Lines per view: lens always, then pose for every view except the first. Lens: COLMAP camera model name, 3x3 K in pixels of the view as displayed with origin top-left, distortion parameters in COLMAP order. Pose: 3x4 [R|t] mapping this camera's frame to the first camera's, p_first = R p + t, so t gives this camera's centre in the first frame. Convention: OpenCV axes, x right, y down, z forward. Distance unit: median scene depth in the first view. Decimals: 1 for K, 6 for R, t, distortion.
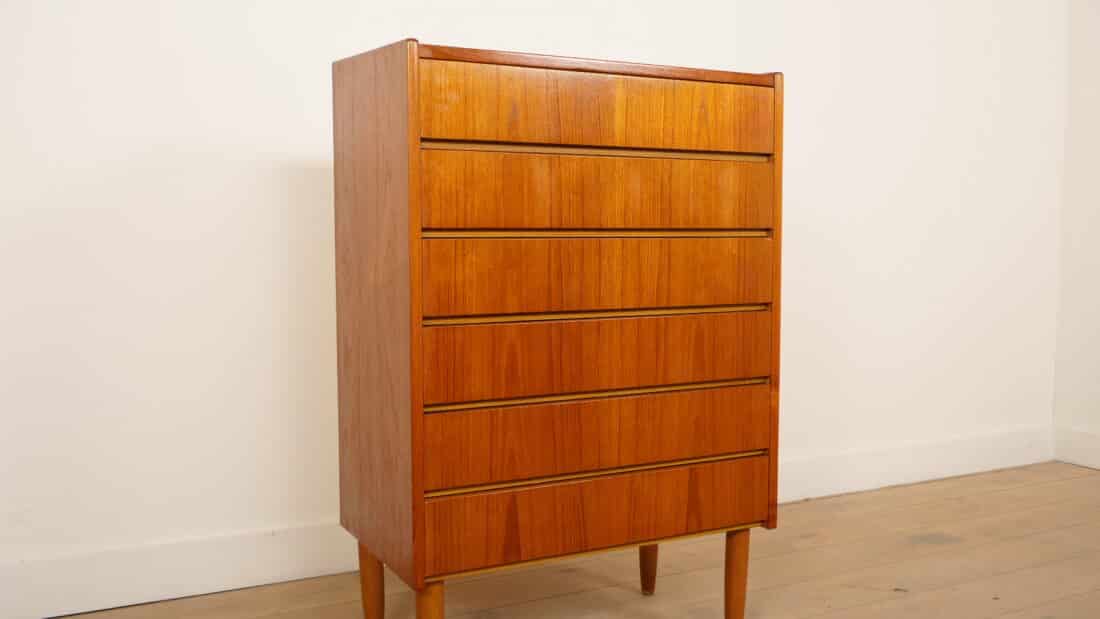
lens RADIAL K [[1019.8, 0, 549.1], [0, 1019.8, 320.5], [0, 0, 1]] dist [-0.017208, 0.000000]
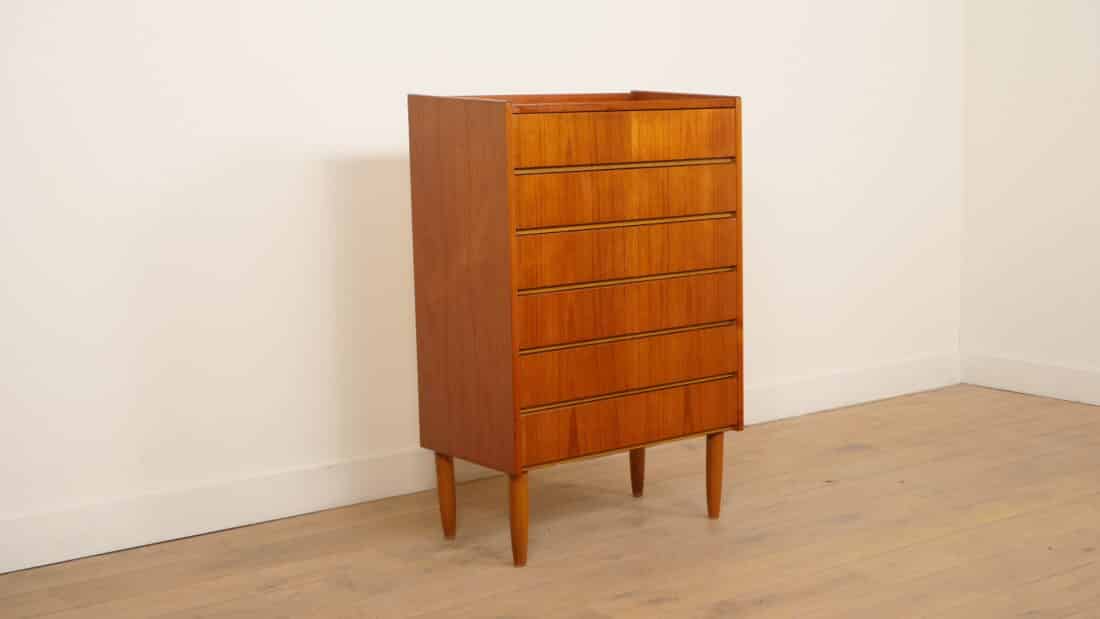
lens RADIAL K [[1536.0, 0, 550.9], [0, 1536.0, 305.6], [0, 0, 1]] dist [-0.021462, 0.000000]
pose [[0.986037, -0.037768, 0.162185, -0.376760], [0.029714, 0.998215, 0.051802, -0.081268], [-0.163852, -0.046260, 0.985400, -1.028661]]
